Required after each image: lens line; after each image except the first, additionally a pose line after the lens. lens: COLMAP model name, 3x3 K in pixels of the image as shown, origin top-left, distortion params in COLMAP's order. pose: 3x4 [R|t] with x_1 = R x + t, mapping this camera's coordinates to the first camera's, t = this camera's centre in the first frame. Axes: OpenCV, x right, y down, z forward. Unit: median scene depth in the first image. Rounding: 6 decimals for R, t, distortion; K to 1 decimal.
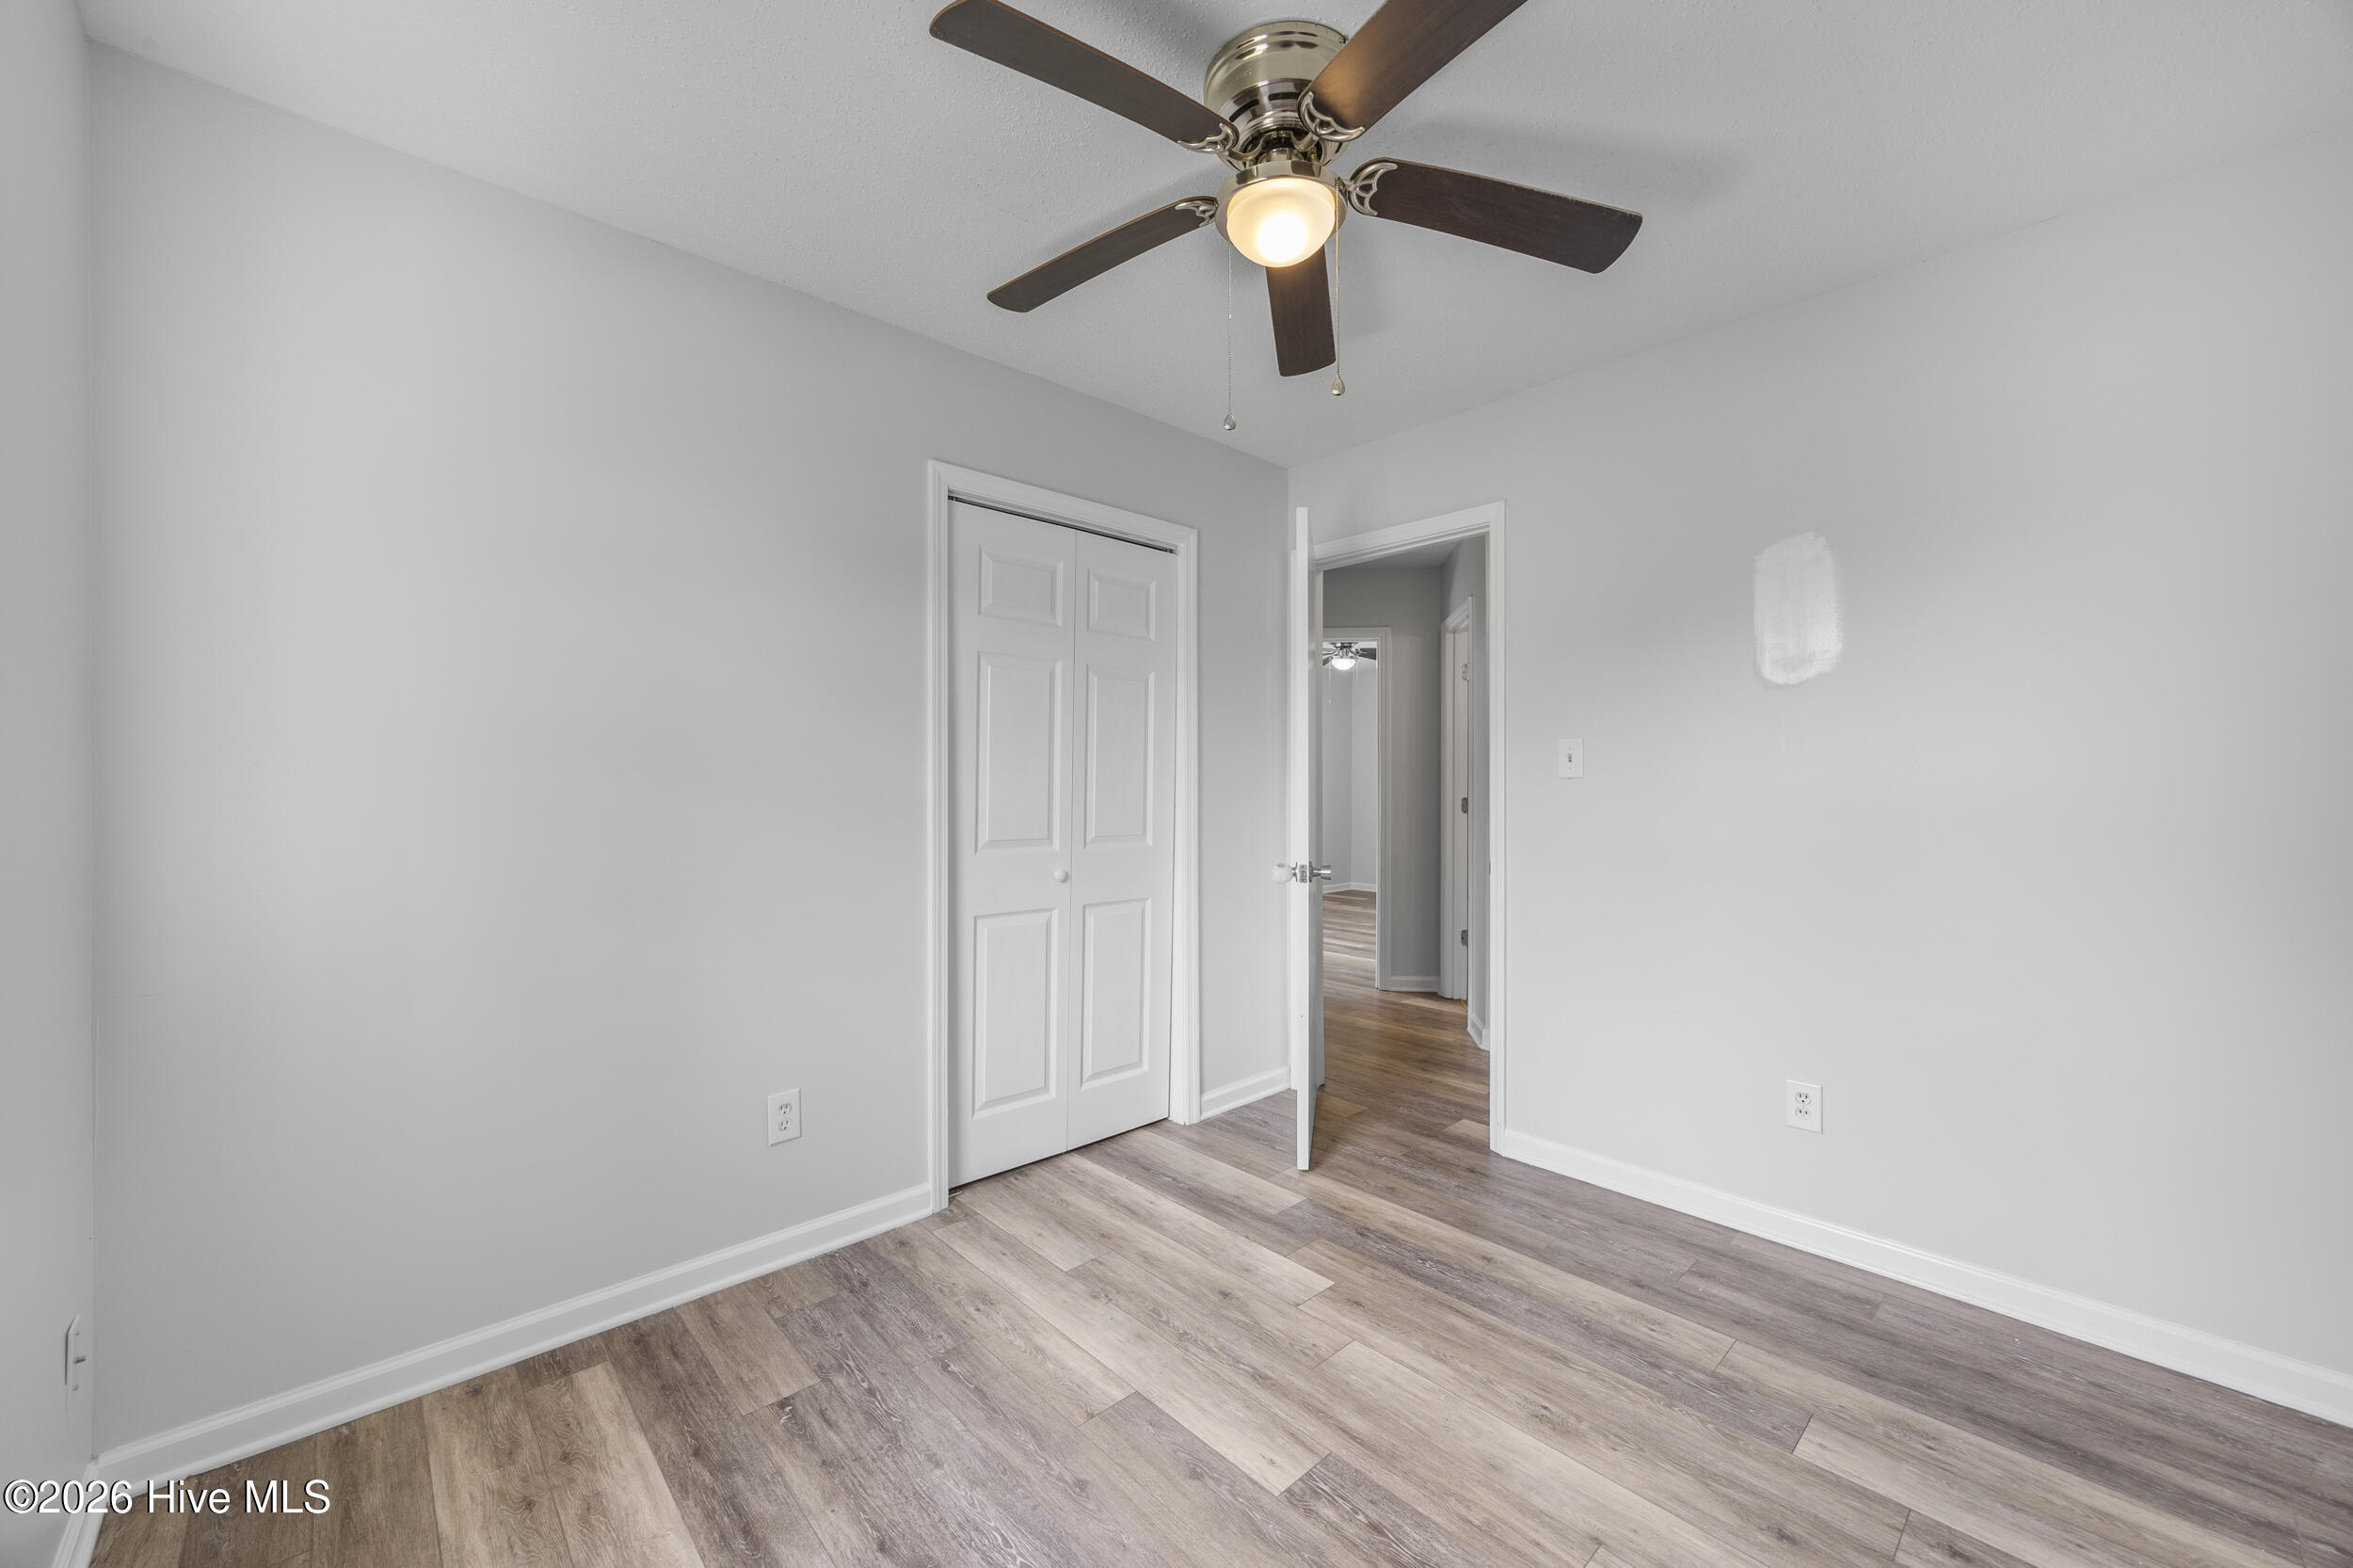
lens RADIAL K [[902.7, 0, 1173.9], [0, 902.7, 788.9], [0, 0, 1]] dist [-0.004080, 0.000089]
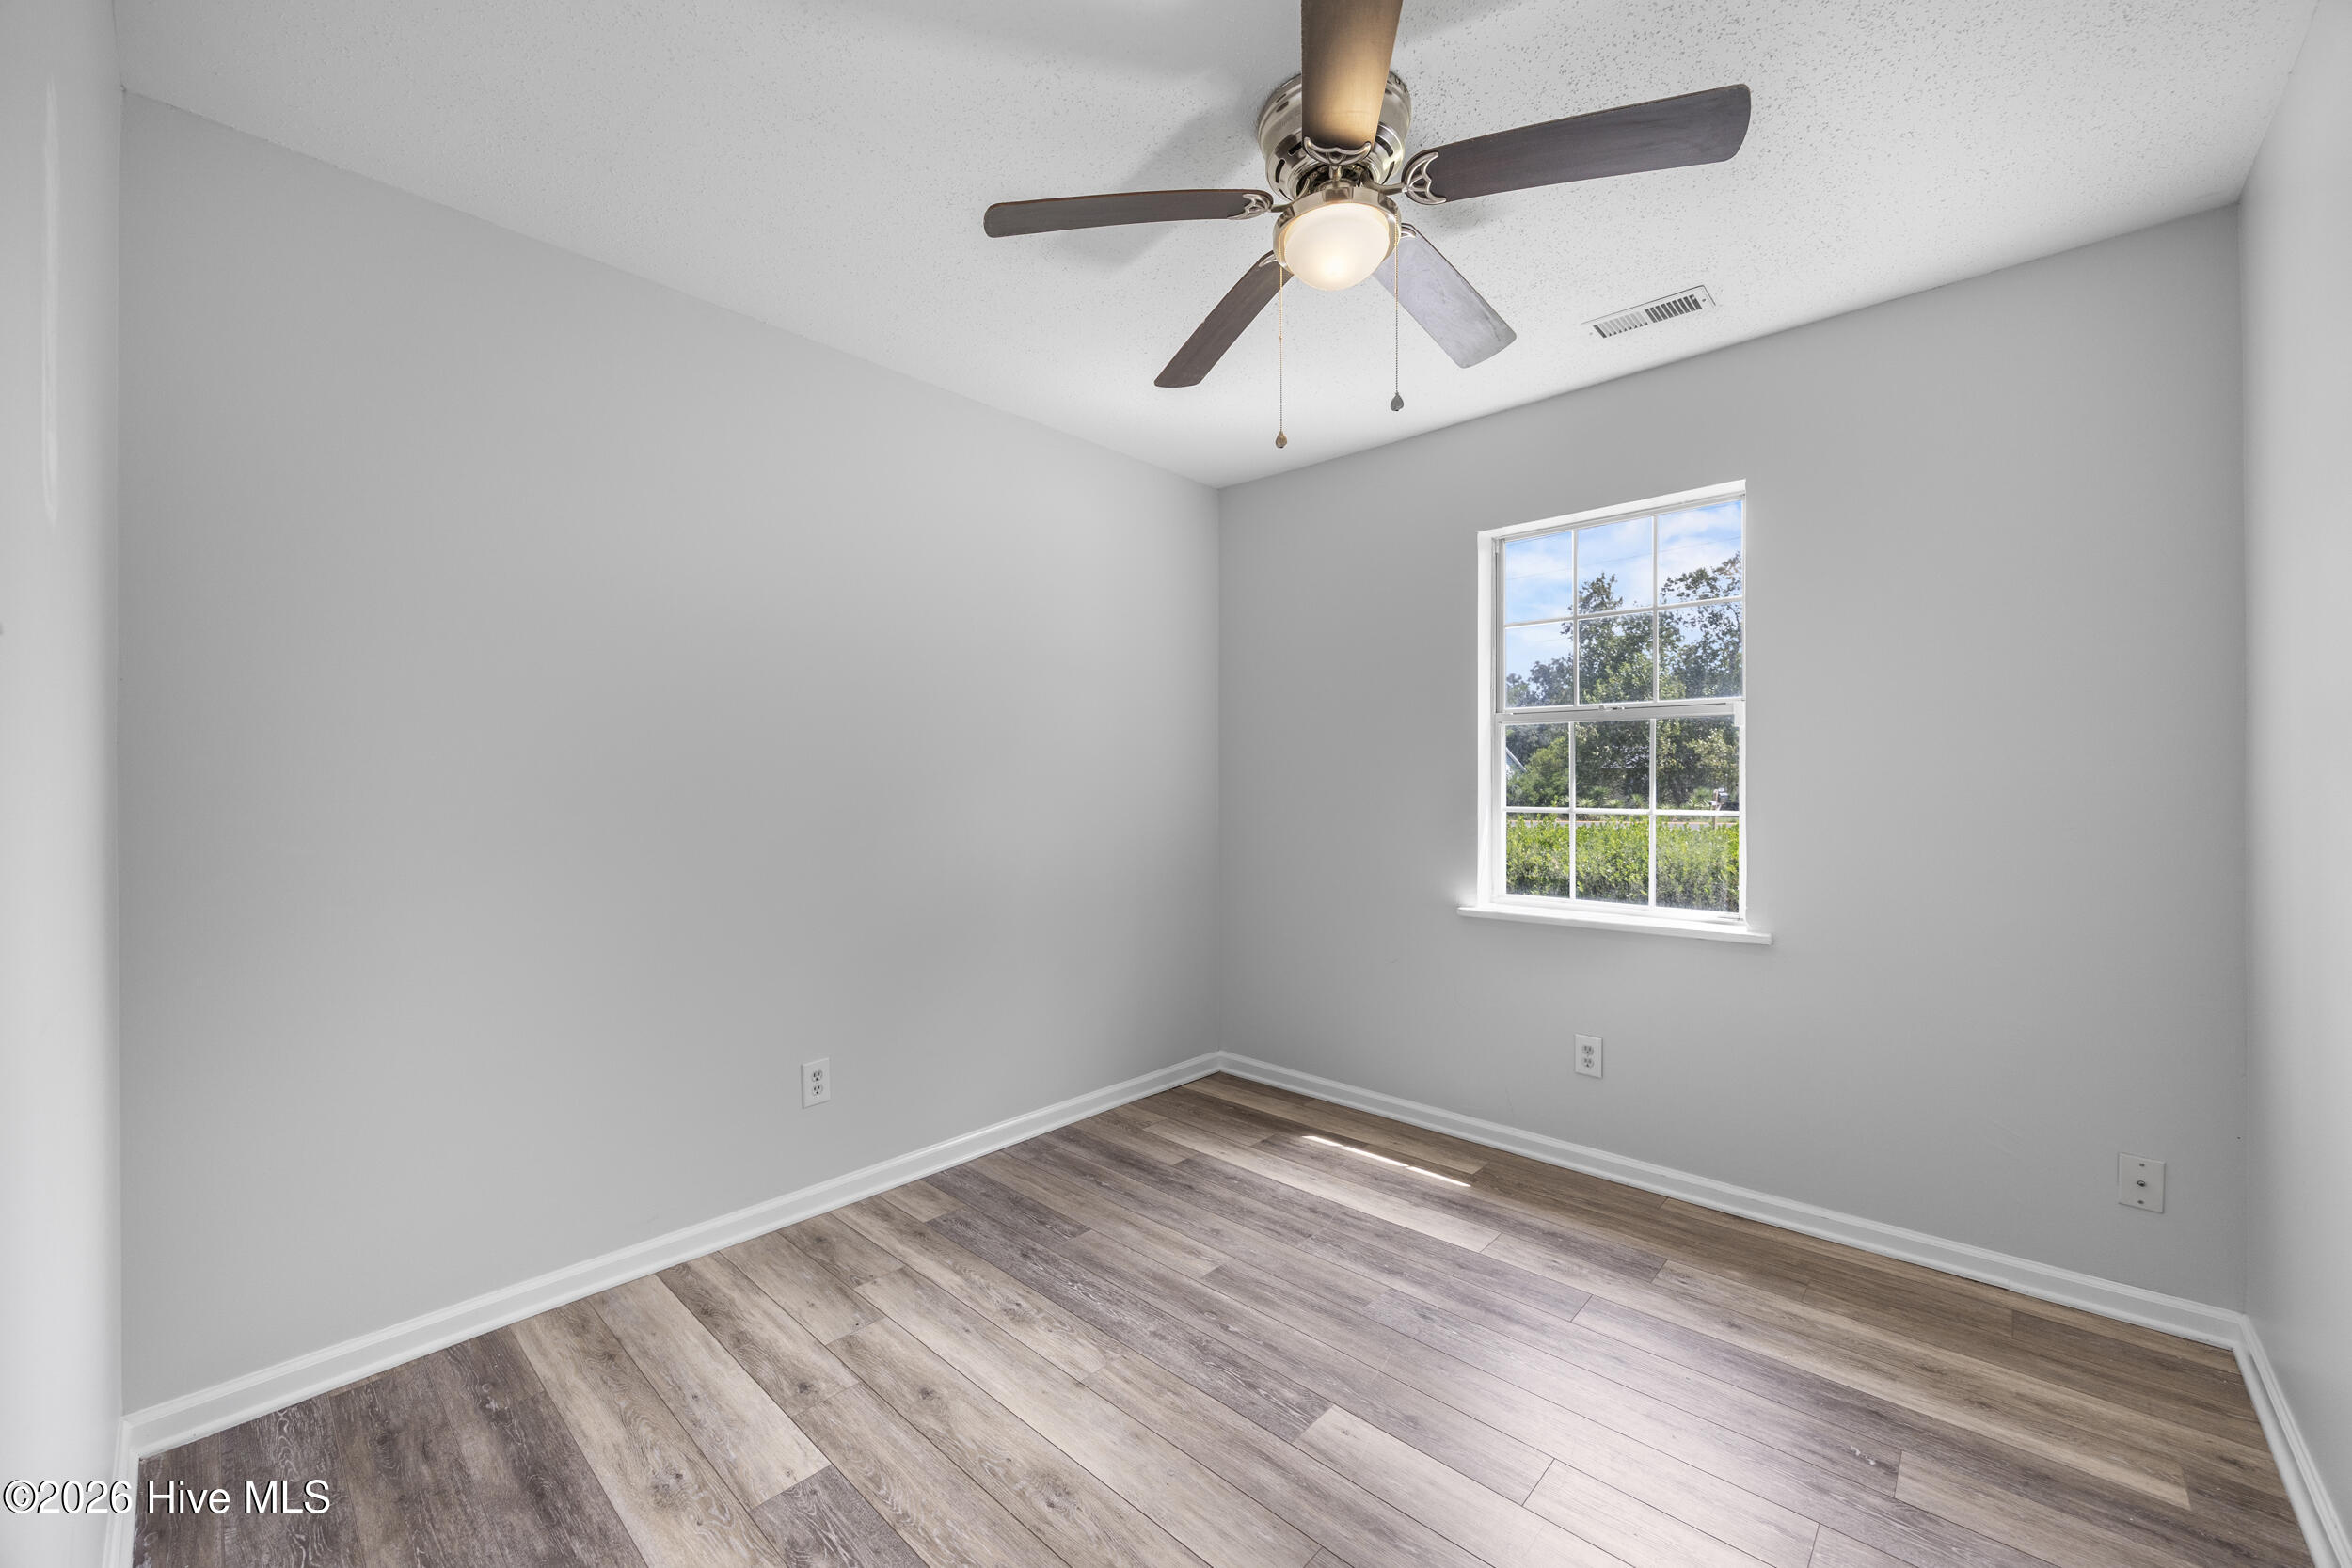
lens RADIAL K [[902.3, 0, 1165.4], [0, 902.3, 777.9], [0, 0, 1]] dist [-0.004080, 0.000089]
pose [[-0.997018, 0.001921, -0.077149, 0.406700], [0.001939, 0.999998, -0.000155, -0.017068], [0.077148, -0.000304, -0.997020, 2.075177]]
